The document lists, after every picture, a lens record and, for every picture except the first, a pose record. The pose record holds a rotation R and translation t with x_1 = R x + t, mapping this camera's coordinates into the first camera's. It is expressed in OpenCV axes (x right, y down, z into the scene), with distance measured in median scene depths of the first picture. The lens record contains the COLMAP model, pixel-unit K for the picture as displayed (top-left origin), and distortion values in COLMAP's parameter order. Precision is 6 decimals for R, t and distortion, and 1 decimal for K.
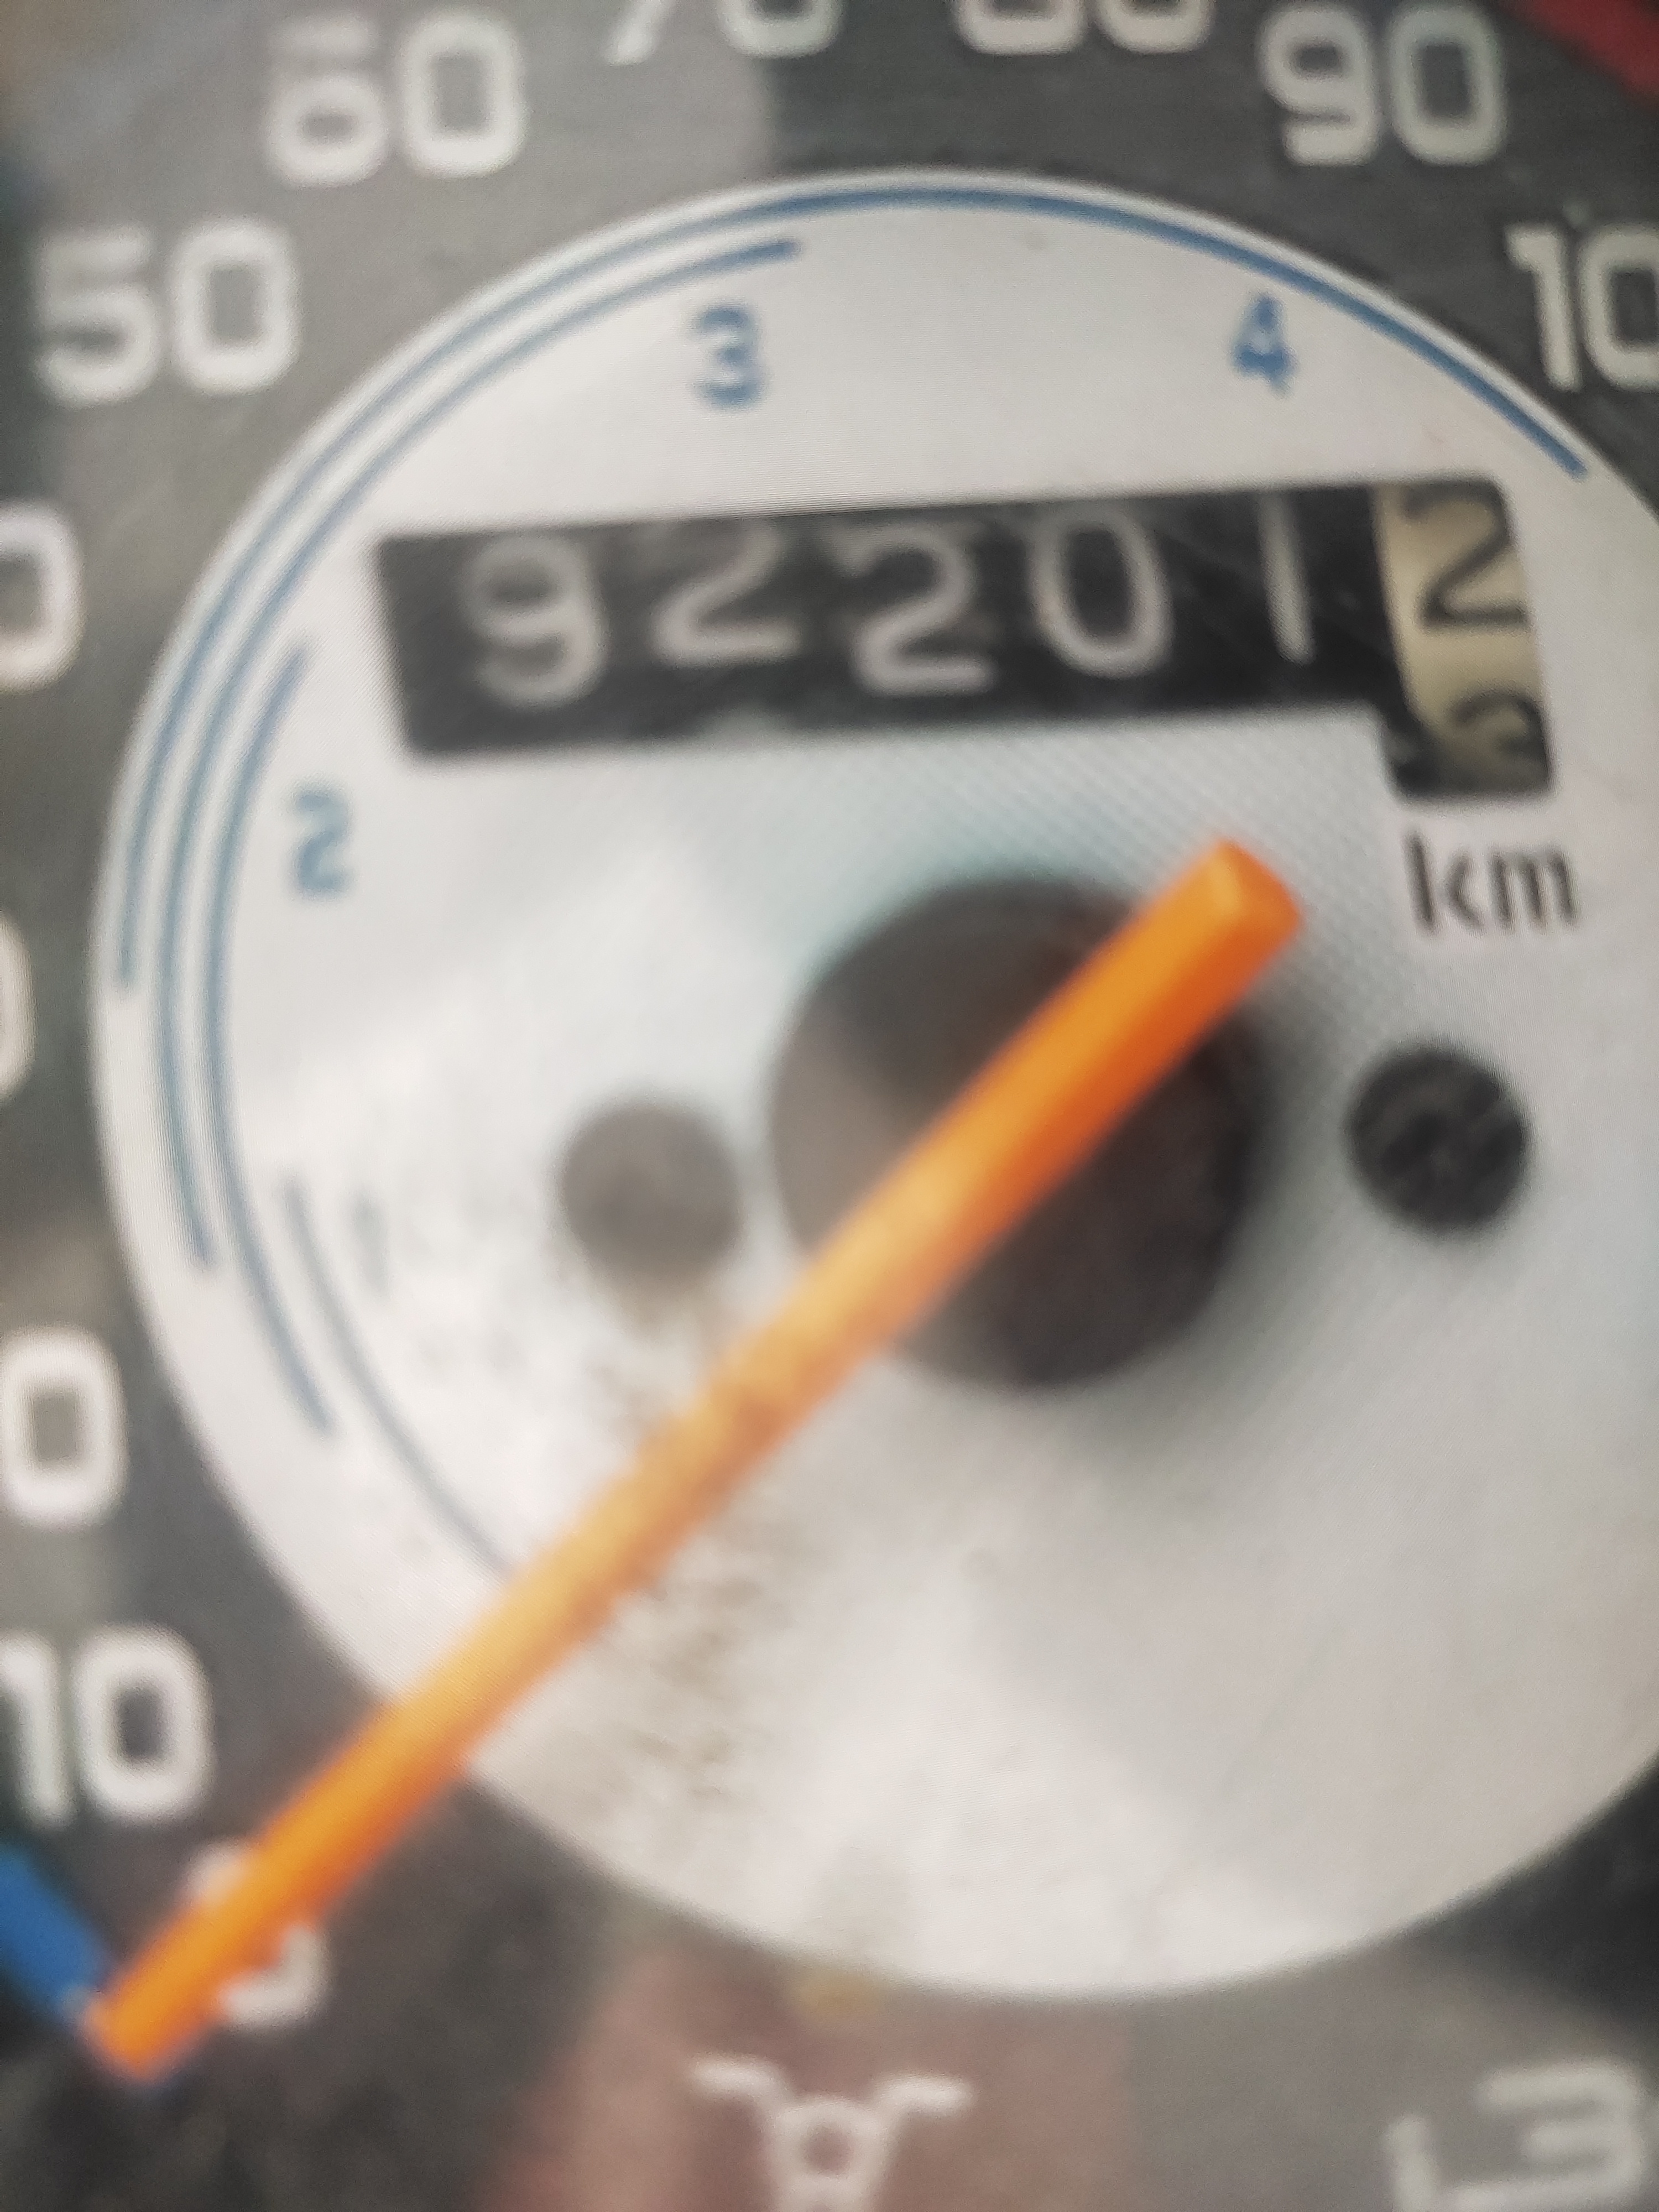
lens RADIAL K [[1973.4, 0, 833.8], [0, 1973.4, 1195.1], [0, 0, 1]] dist [-0.001542, -0.082711]
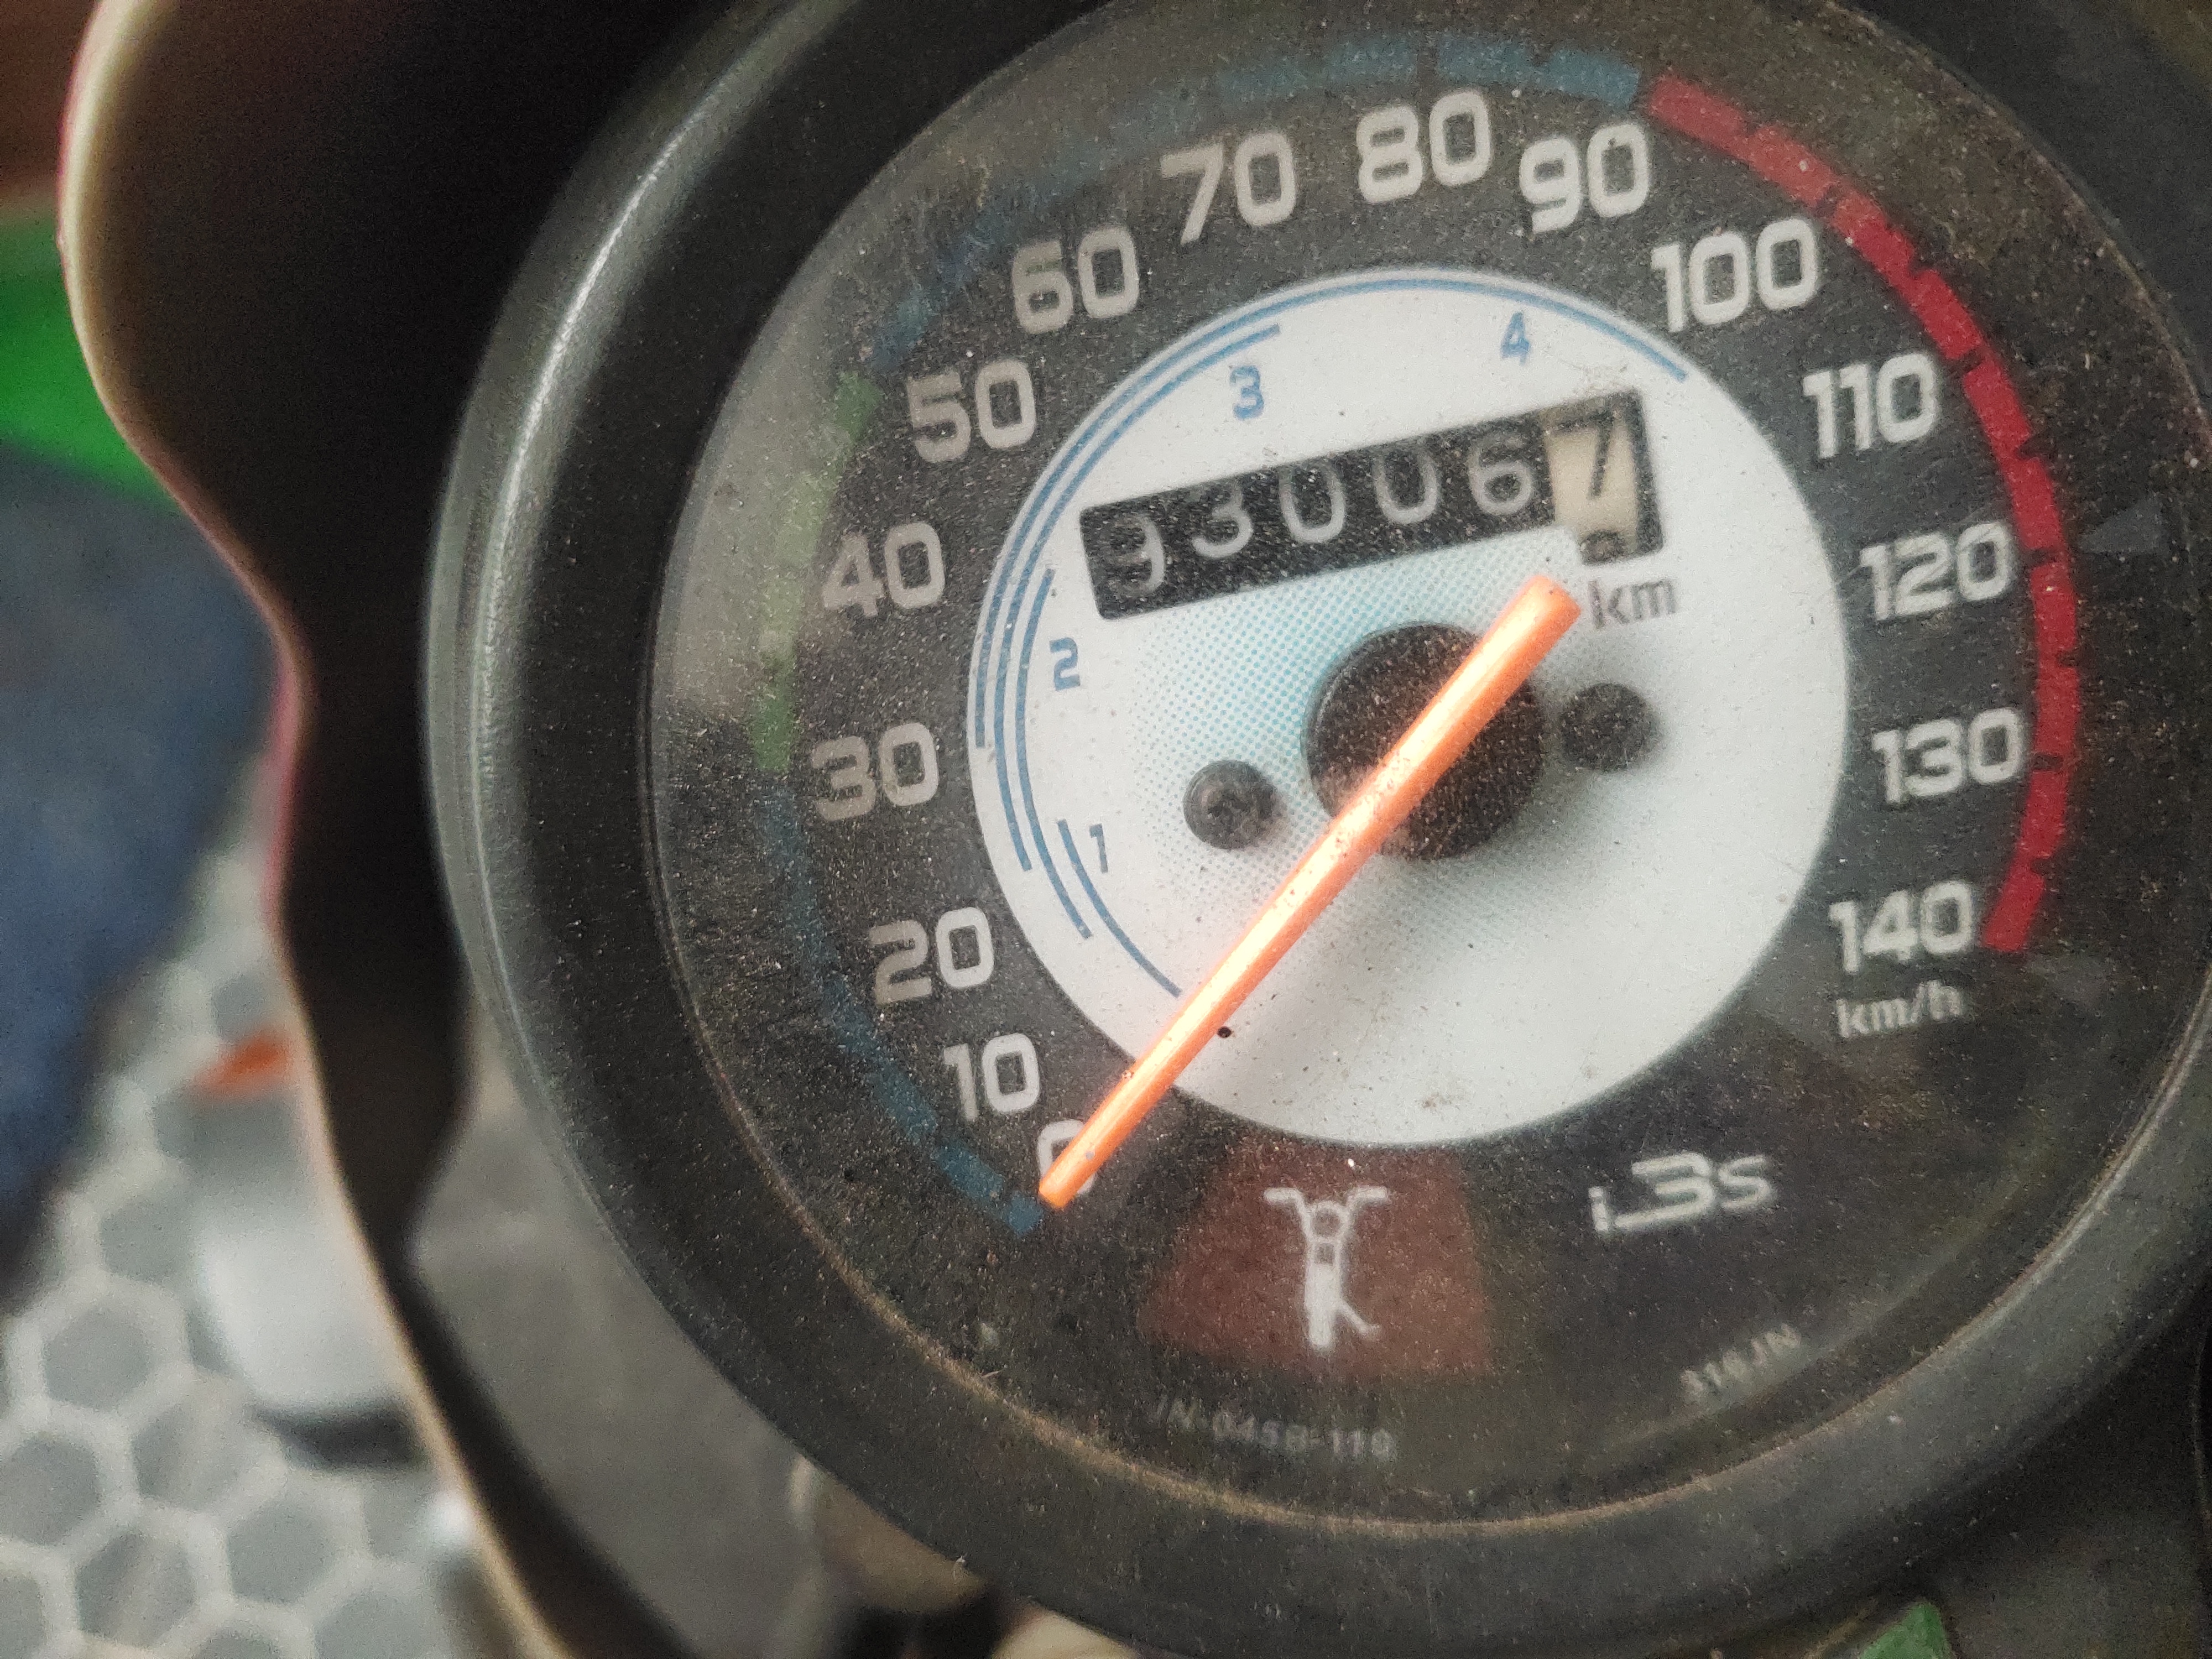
lens RADIAL K [[1973.4, 0, 1106.0], [0, 1973.4, 829.5], [0, 0, 1]] dist [-0.001542, -0.082711]
pose [[0.951961, -0.113335, -0.284475, 0.357047], [0.082437, 0.989542, -0.118369, 0.247458], [0.294915, 0.089231, 0.951348, -0.958601]]
